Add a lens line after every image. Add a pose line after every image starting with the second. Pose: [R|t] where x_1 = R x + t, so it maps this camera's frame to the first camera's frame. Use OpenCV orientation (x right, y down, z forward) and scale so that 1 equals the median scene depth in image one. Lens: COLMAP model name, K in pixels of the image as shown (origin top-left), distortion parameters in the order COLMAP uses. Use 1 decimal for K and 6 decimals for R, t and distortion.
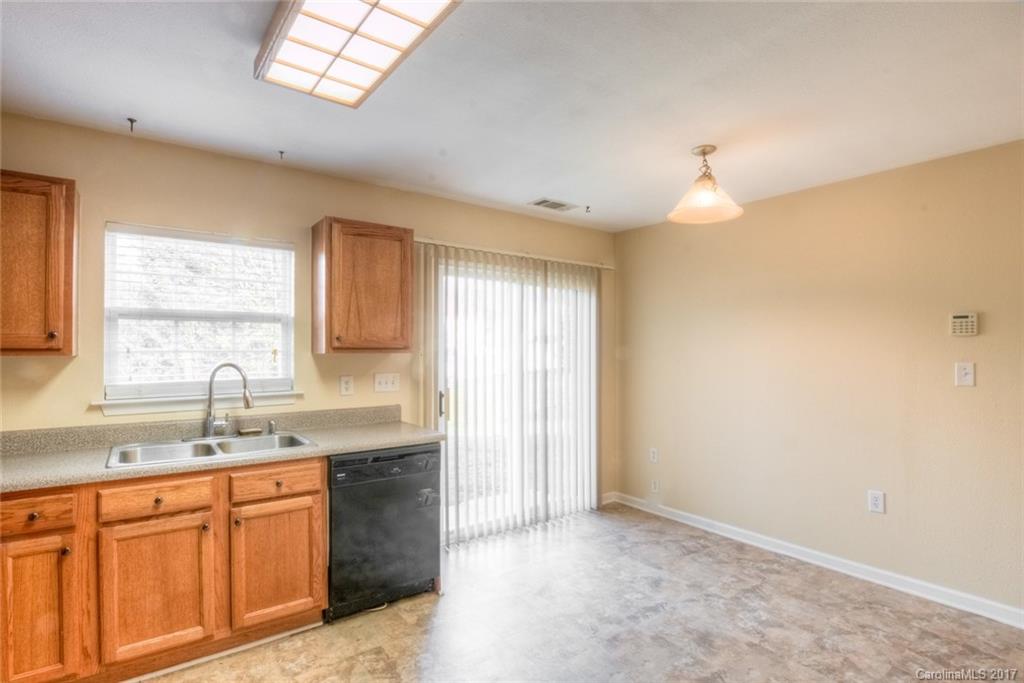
lens RADIAL K [[499.8, 0, 506.1], [0, 499.8, 348.5], [0, 0, 1]] dist [-0.034208, 0.001138]
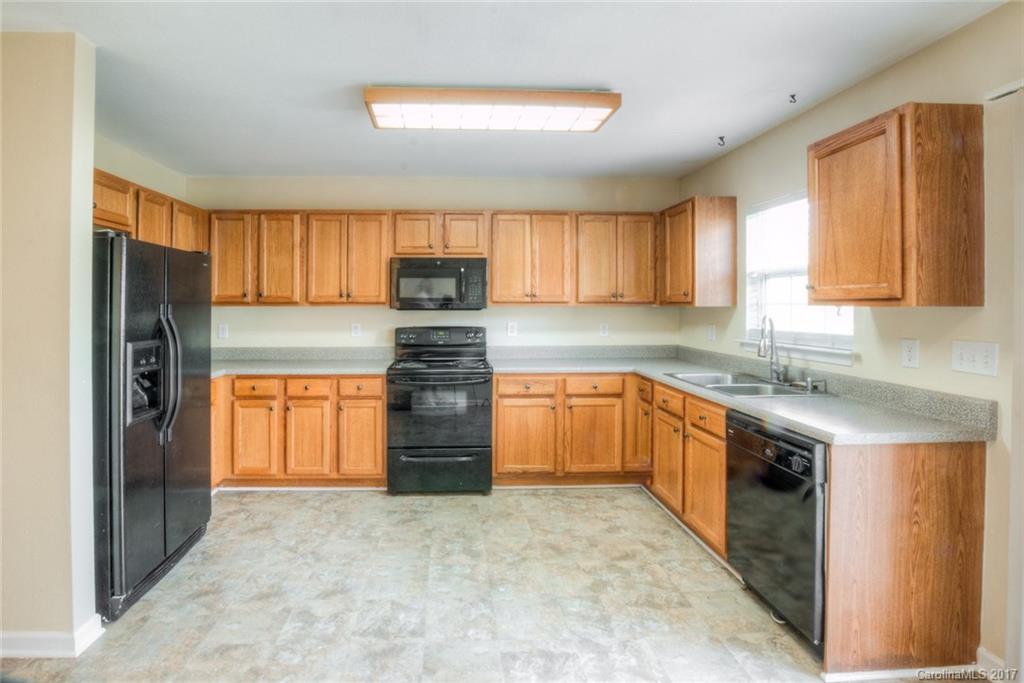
lens RADIAL K [[499.8, 0, 471.8], [0, 499.8, 303.6], [0, 0, 1]] dist [-0.034208, 0.001138]
pose [[-0.560105, -0.005939, -0.828400, 0.769647], [-0.004133, 0.999982, -0.004375, 0.013924], [0.828411, 0.000973, -0.560119, 1.150357]]
